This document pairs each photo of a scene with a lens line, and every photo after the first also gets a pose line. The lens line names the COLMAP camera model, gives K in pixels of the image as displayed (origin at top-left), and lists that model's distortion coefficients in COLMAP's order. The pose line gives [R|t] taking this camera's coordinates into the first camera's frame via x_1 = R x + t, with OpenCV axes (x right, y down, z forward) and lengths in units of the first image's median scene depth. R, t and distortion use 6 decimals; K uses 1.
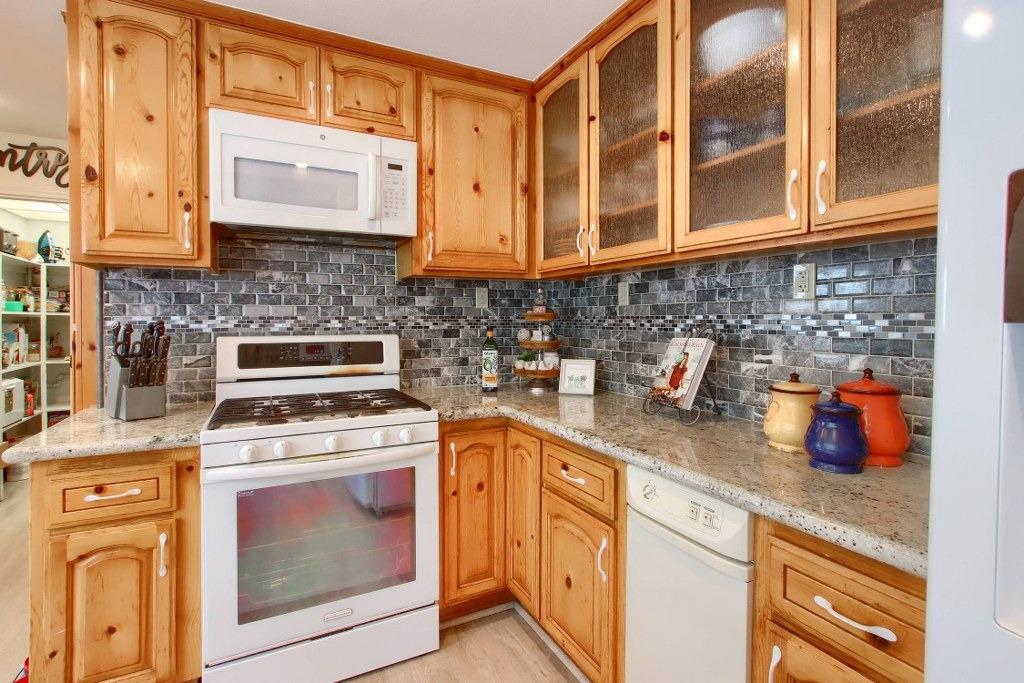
lens RADIAL K [[485.4, 0, 514.2], [0, 485.4, 329.2], [0, 0, 1]] dist [-0.029677, 0.002222]
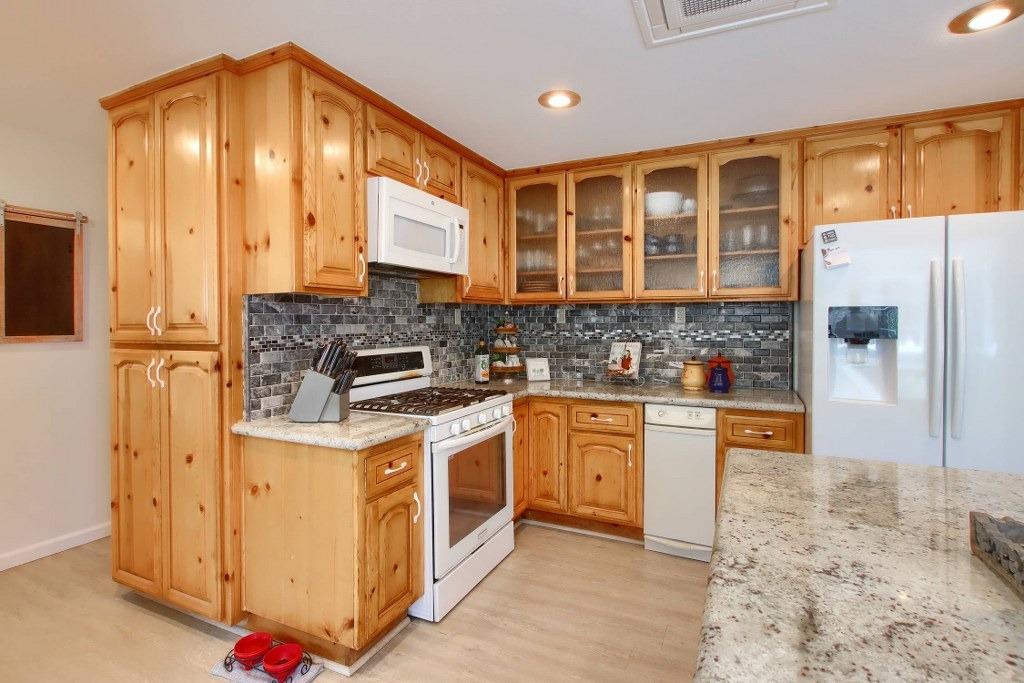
lens RADIAL K [[485.4, 0, 520.7], [0, 485.4, 333.2], [0, 0, 1]] dist [-0.029677, 0.002222]
pose [[0.803418, -0.015675, 0.595209, -0.949893], [0.016076, 0.999860, 0.004631, -0.028855], [-0.595198, 0.005847, 0.803558, -0.238530]]
